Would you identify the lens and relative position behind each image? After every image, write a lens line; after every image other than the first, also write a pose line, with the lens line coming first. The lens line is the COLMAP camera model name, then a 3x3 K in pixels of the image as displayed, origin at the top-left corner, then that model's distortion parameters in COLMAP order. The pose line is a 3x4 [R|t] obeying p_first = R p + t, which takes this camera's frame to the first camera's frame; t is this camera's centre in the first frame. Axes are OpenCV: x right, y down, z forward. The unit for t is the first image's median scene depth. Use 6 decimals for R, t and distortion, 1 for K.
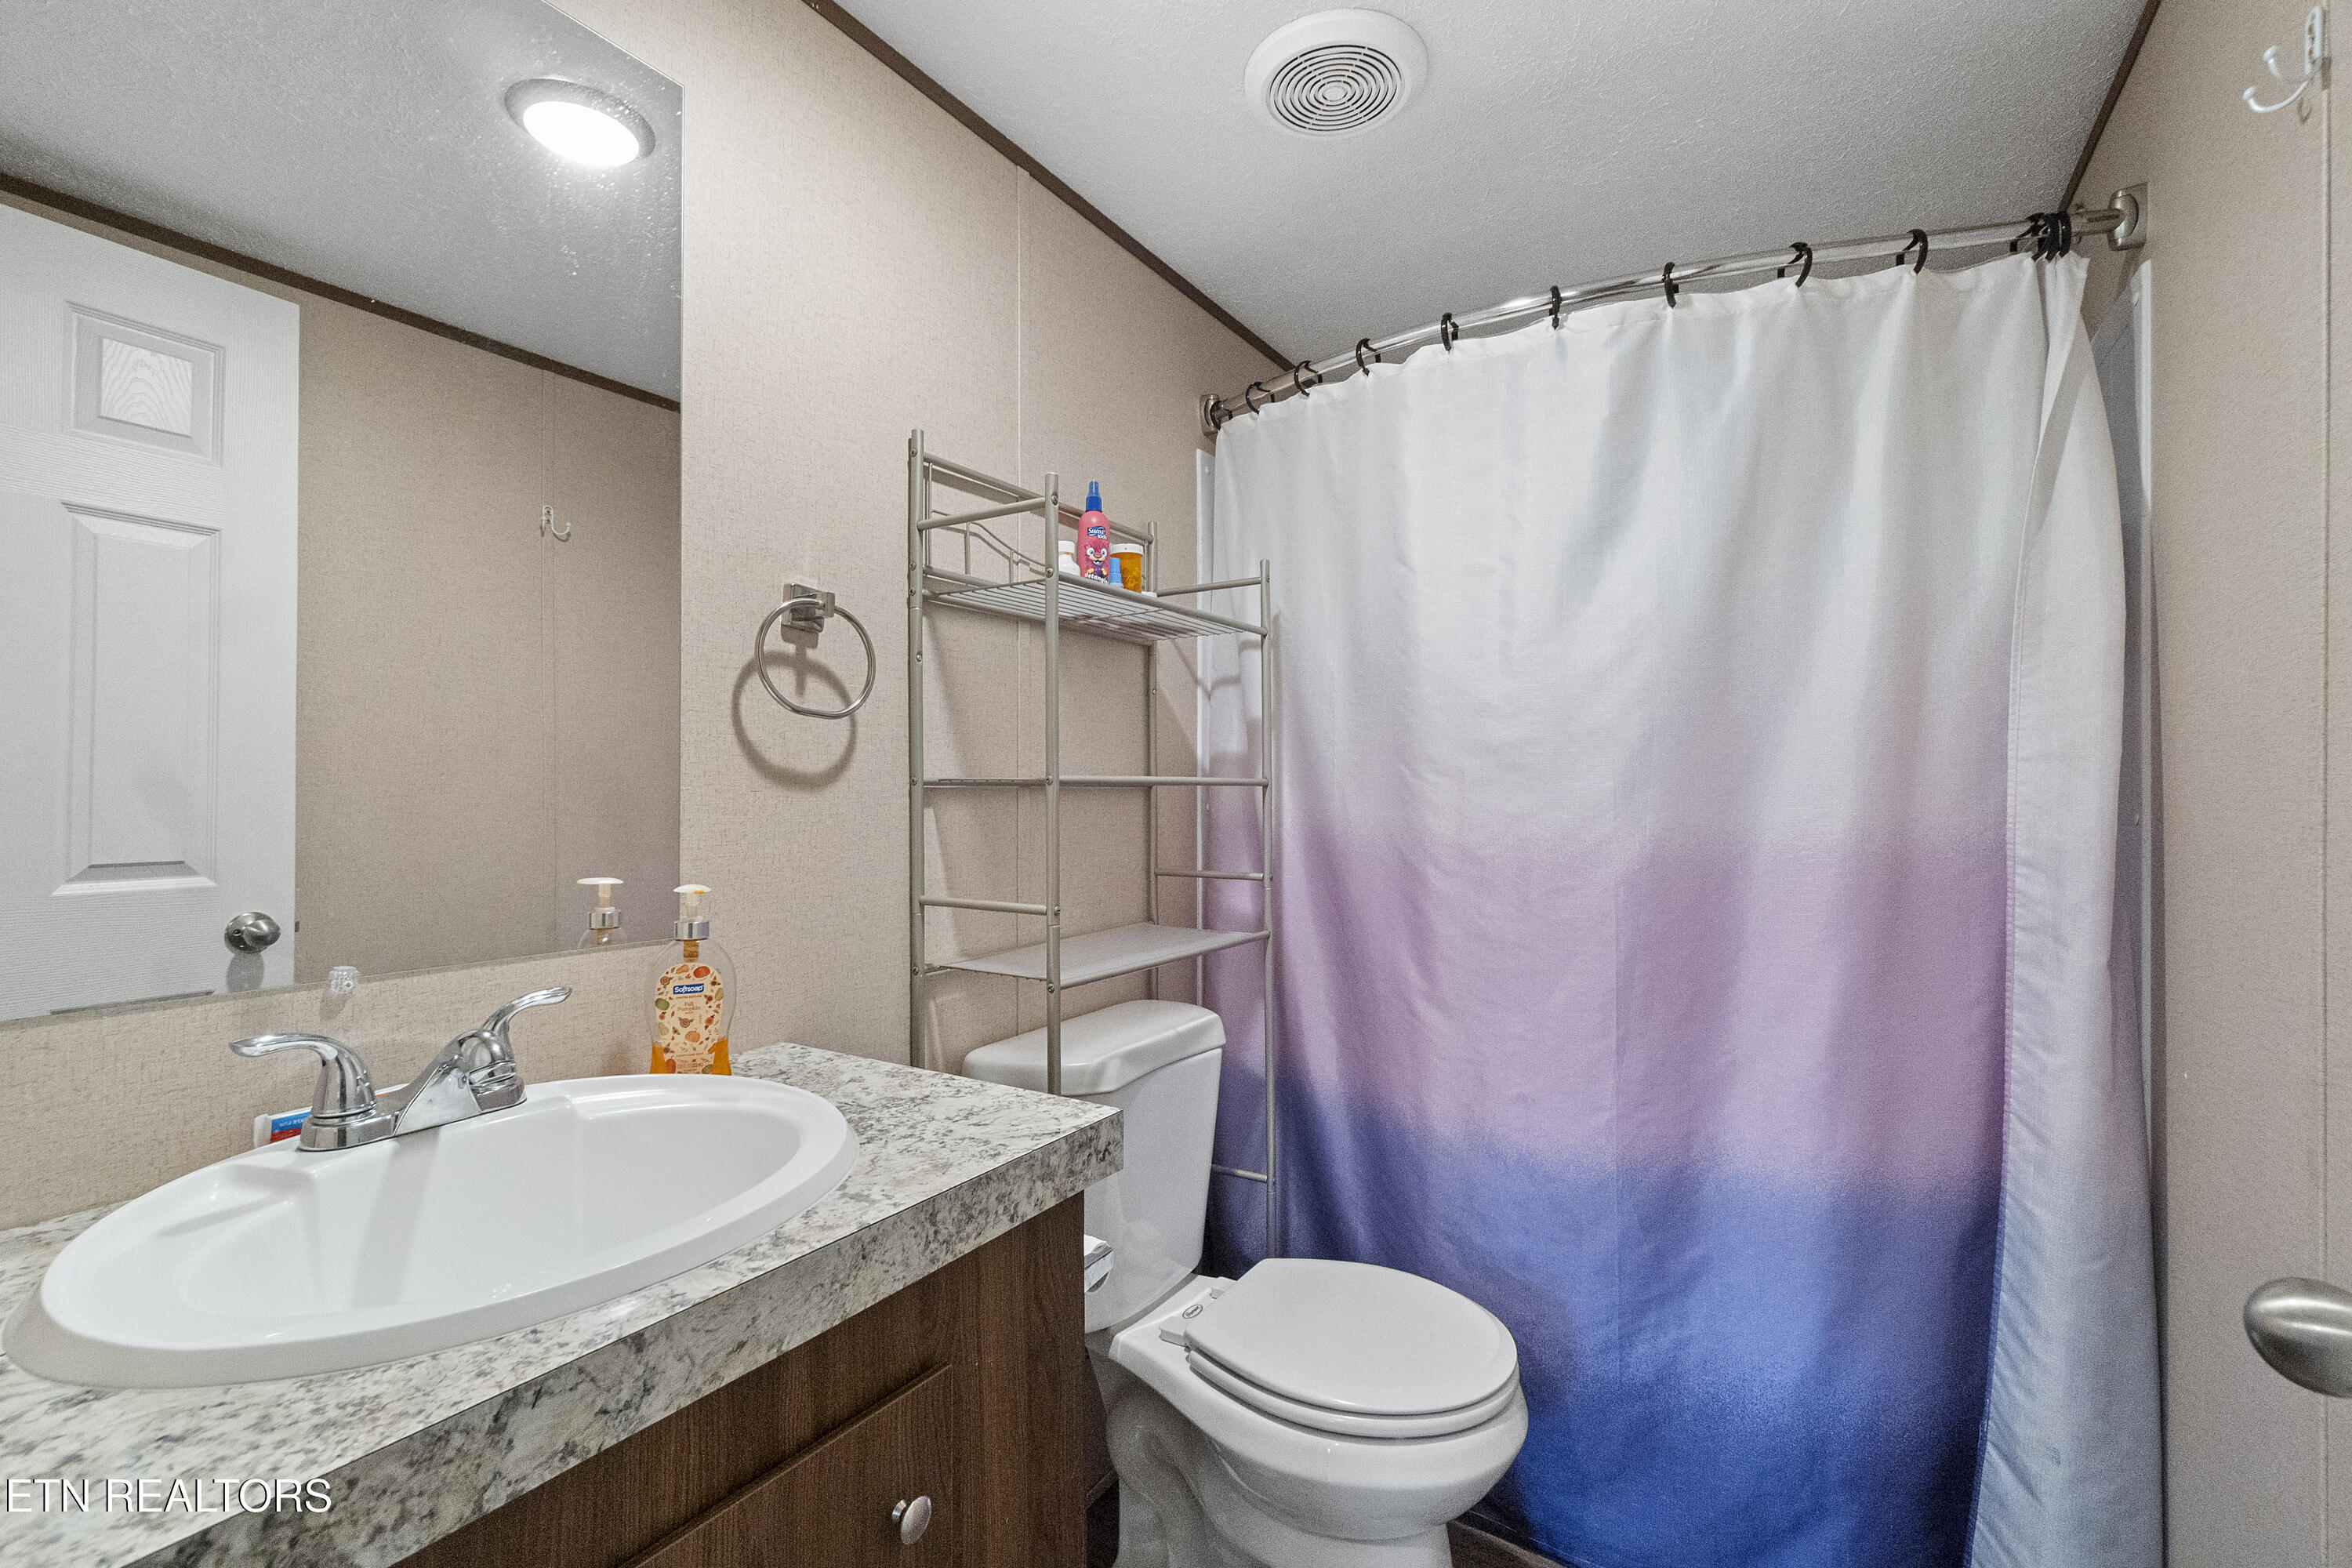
lens RADIAL K [[1028.8, 0, 1176.8], [0, 1028.8, 782.4], [0, 0, 1]] dist [-0.002499, 0.001266]
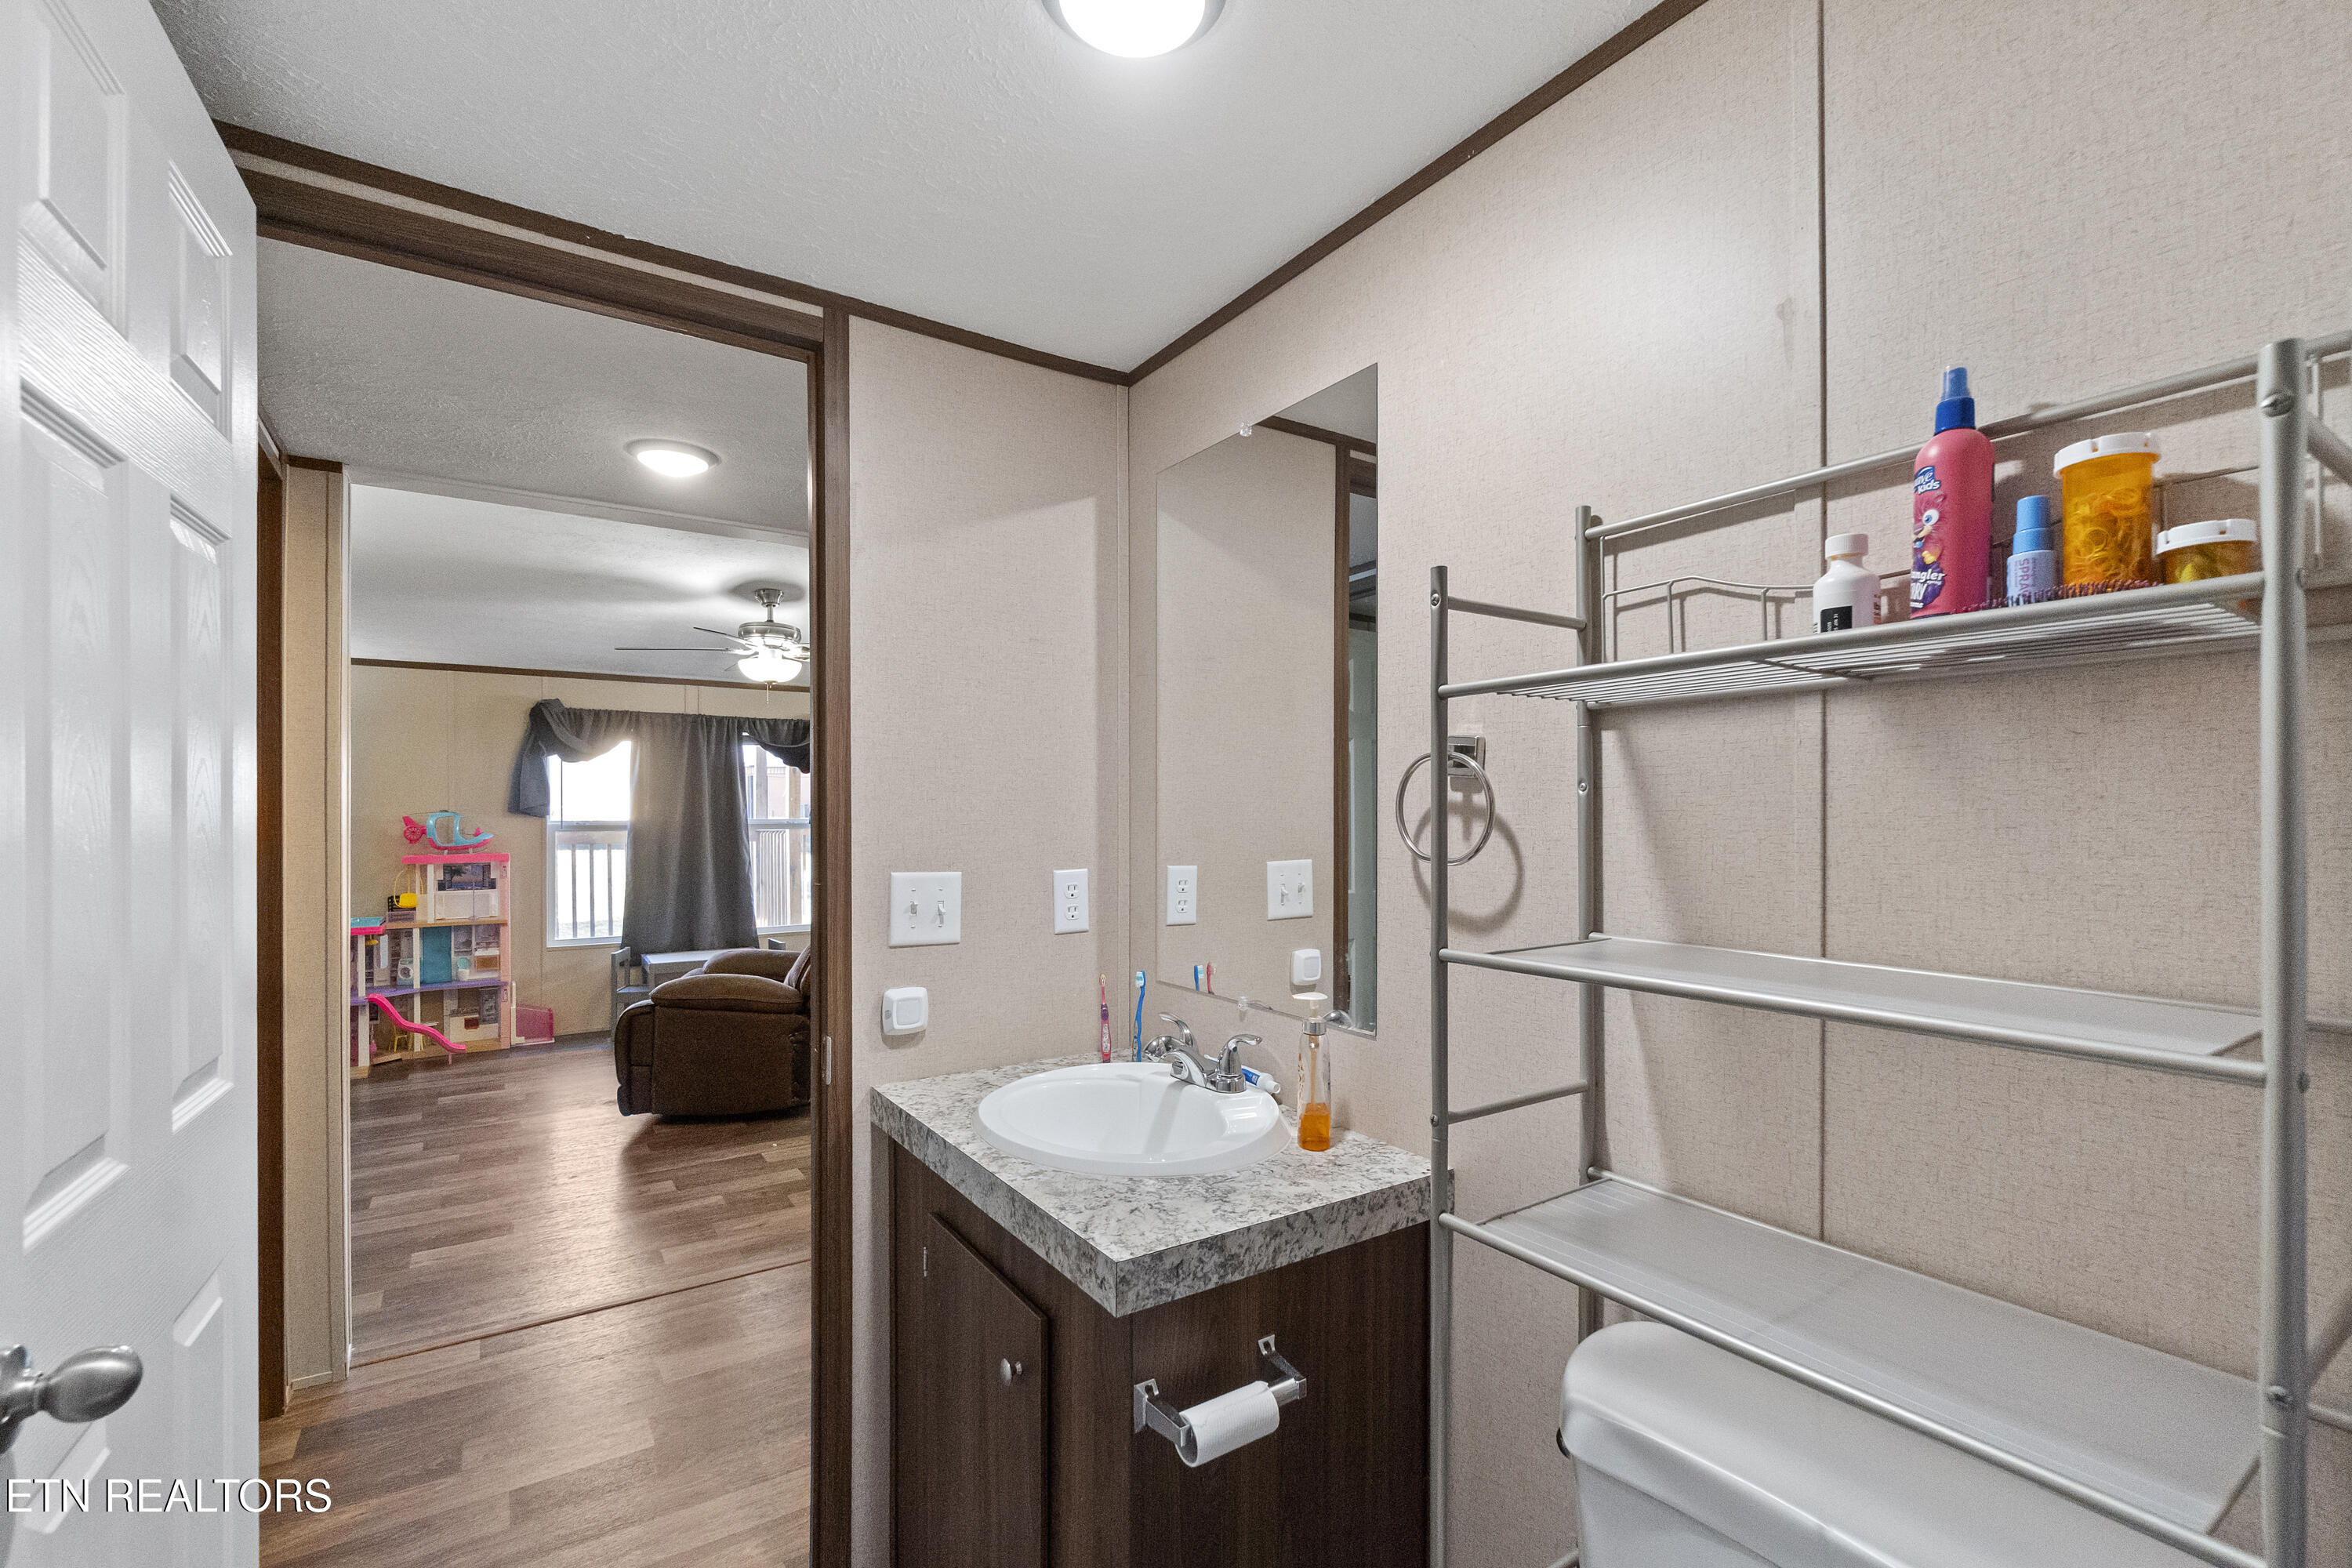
lens RADIAL K [[1028.8, 0, 1187.2], [0, 1028.8, 799.4], [0, 0, 1]] dist [-0.002499, 0.001266]
pose [[-0.400103, -0.019048, -0.916272, 0.912865], [0.002774, 0.999754, -0.021994, -0.136844], [0.916466, -0.011342, -0.399951, 1.518540]]
